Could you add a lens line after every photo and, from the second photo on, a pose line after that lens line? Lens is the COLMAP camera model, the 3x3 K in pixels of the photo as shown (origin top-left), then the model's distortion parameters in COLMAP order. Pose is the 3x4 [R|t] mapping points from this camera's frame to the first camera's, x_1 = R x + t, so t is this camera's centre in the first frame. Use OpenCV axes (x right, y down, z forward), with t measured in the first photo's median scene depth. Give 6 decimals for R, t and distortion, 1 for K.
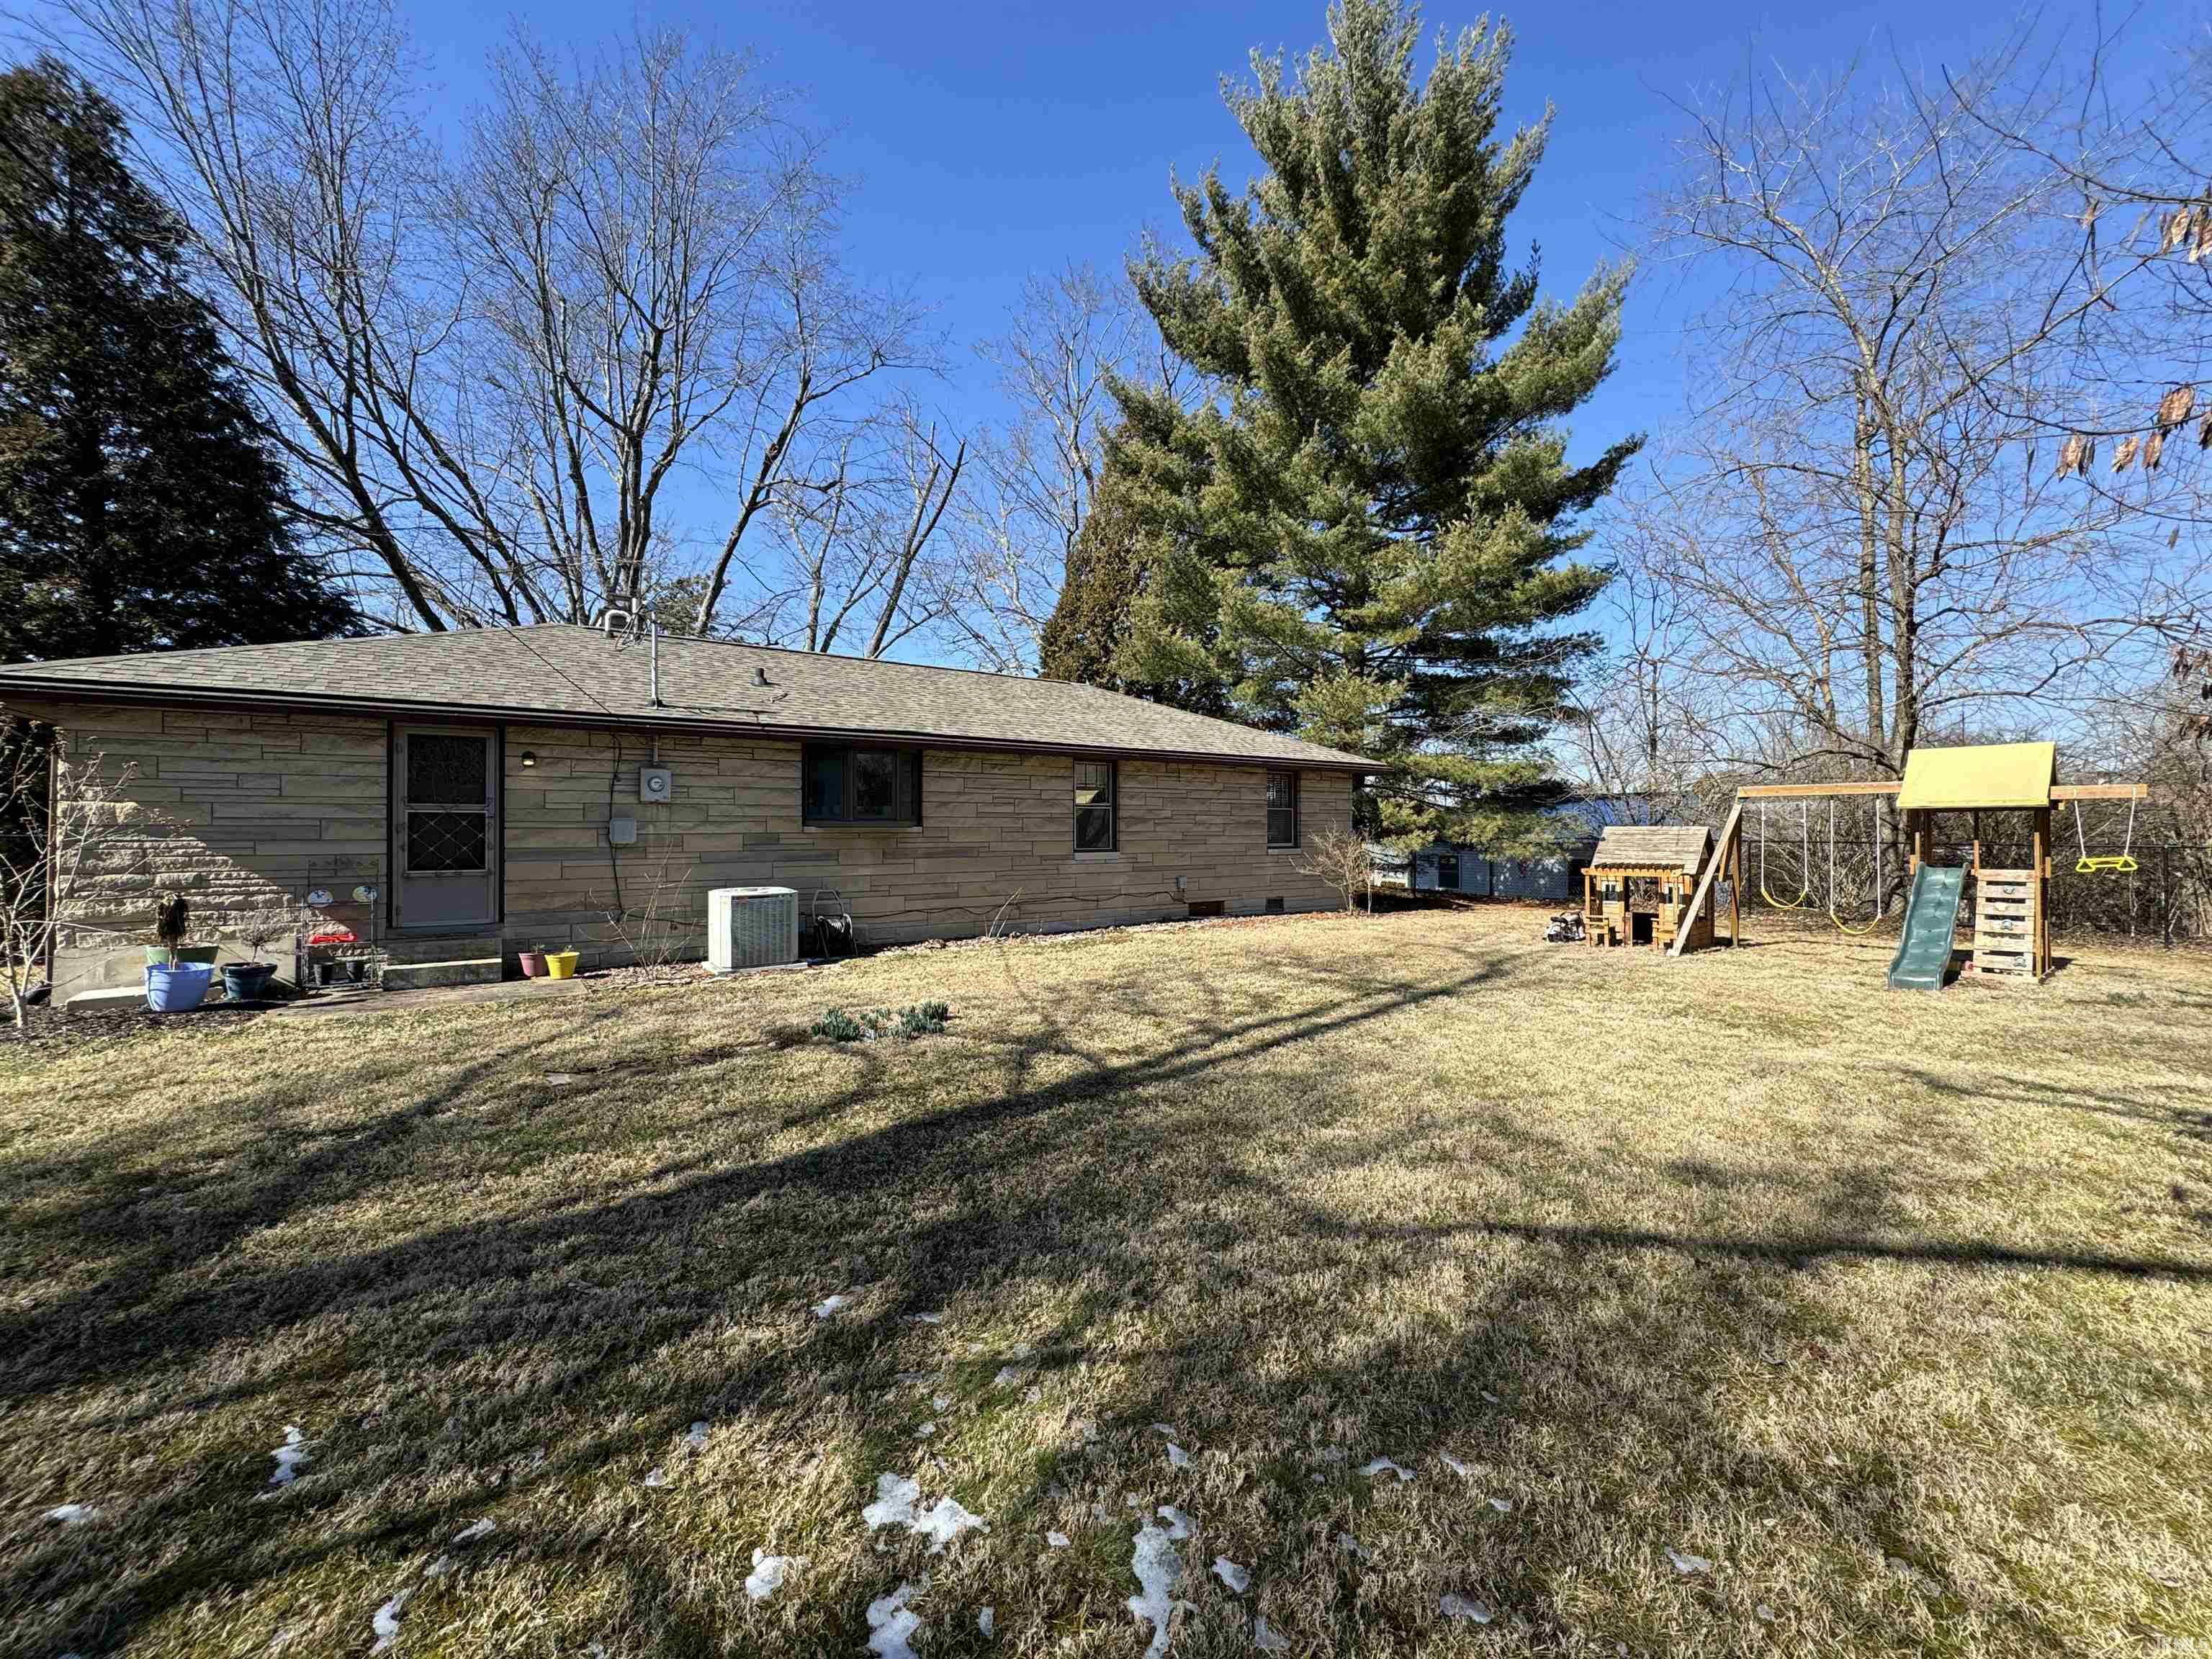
lens RADIAL K [[875.9, 0, 1111.1], [0, 875.9, 833.5], [0, 0, 1]] dist [-0.003467, -0.000080]
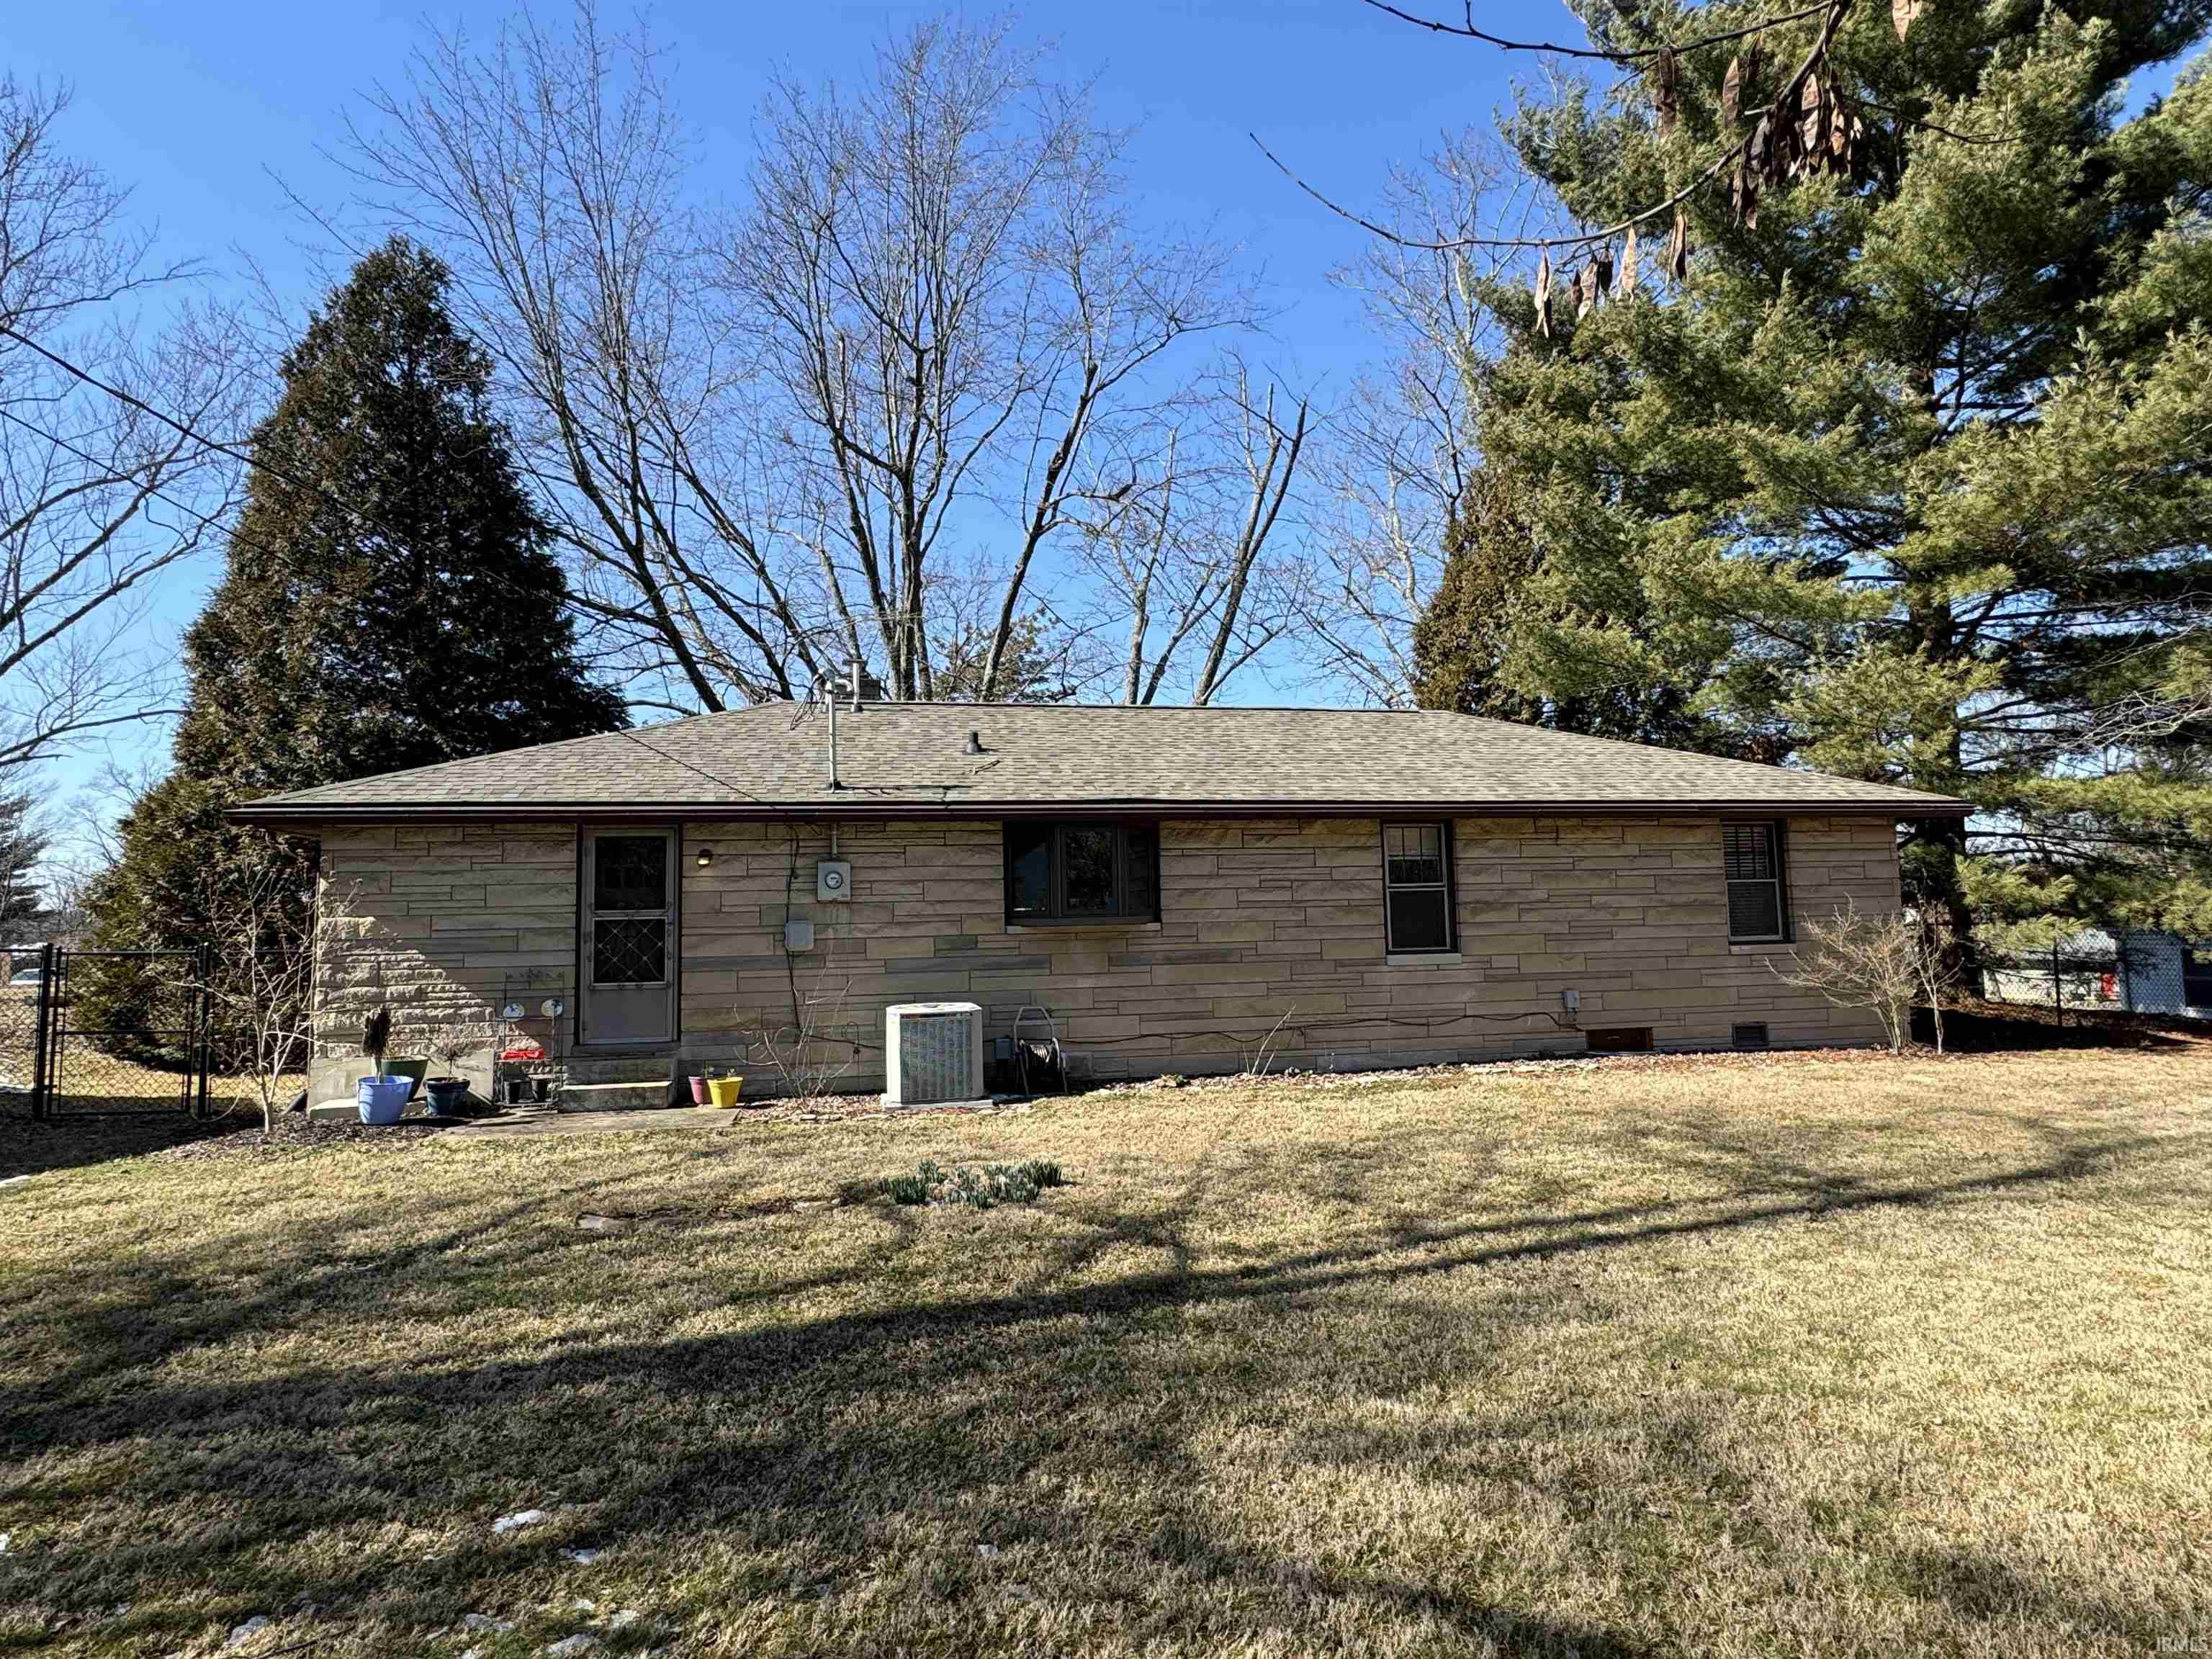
lens RADIAL K [[1203.6, 0, 1101.3], [0, 1203.6, 828.9], [0, 0, 1]] dist [-0.003626, 0.000918]
pose [[0.911873, -0.050848, -0.407312, 0.199288], [0.018802, 0.996430, -0.082299, -0.004815], [0.410043, 0.067387, 0.909573, 0.038956]]
